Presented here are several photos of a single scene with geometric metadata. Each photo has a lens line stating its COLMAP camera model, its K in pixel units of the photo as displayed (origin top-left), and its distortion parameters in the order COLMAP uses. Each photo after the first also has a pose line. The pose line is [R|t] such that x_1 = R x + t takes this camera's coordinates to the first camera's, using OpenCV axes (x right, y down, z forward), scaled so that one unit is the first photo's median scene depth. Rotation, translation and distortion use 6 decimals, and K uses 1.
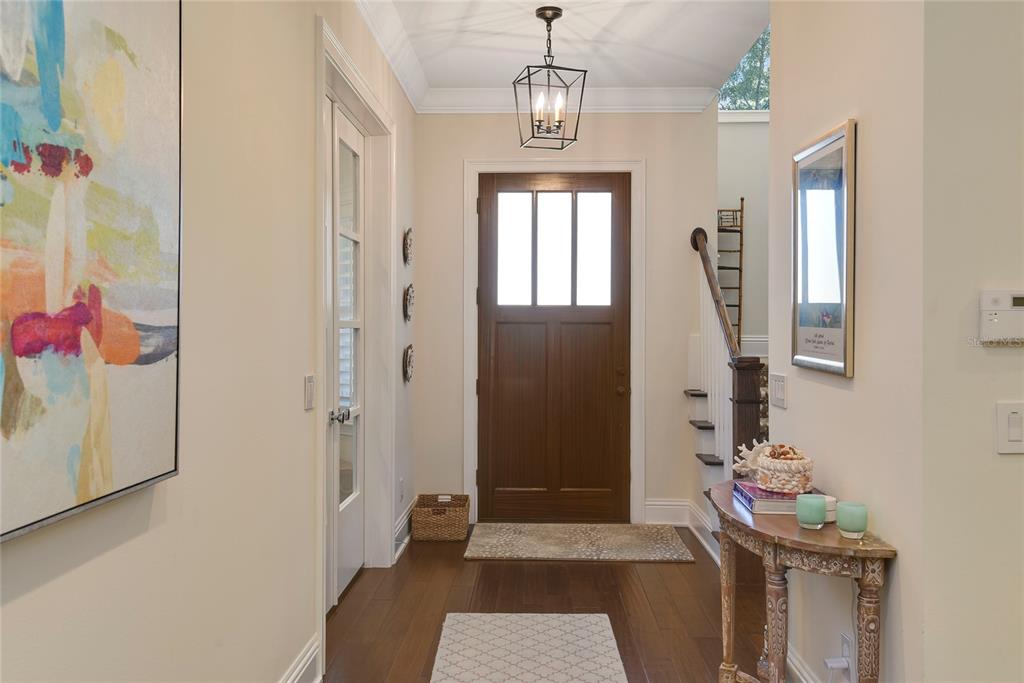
lens RADIAL K [[880.8, 0, 513.5], [0, 880.8, 335.9], [0, 0, 1]] dist [-0.009568, -0.003773]
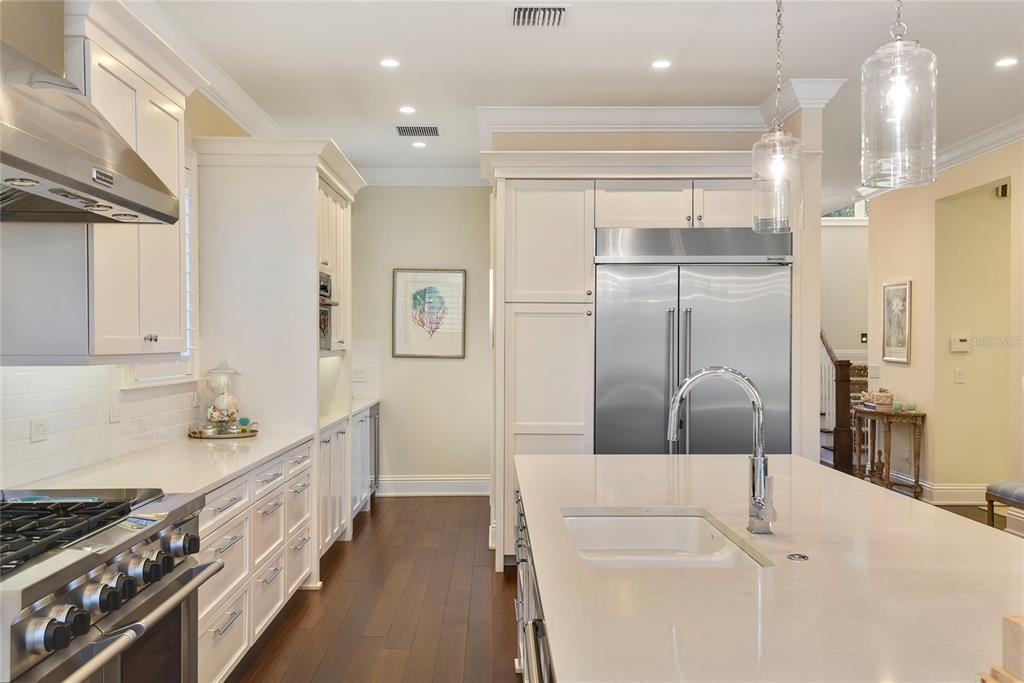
lens RADIAL K [[959.4, 0, 513.9], [0, 959.4, 348.0], [0, 0, 1]] dist [0.047308, 0.000000]
pose [[0.998823, 0.000546, 0.048493, -1.161260], [-0.000533, 1.000000, -0.000299, -0.006166], [-0.048493, 0.000273, 0.998823, -2.310815]]
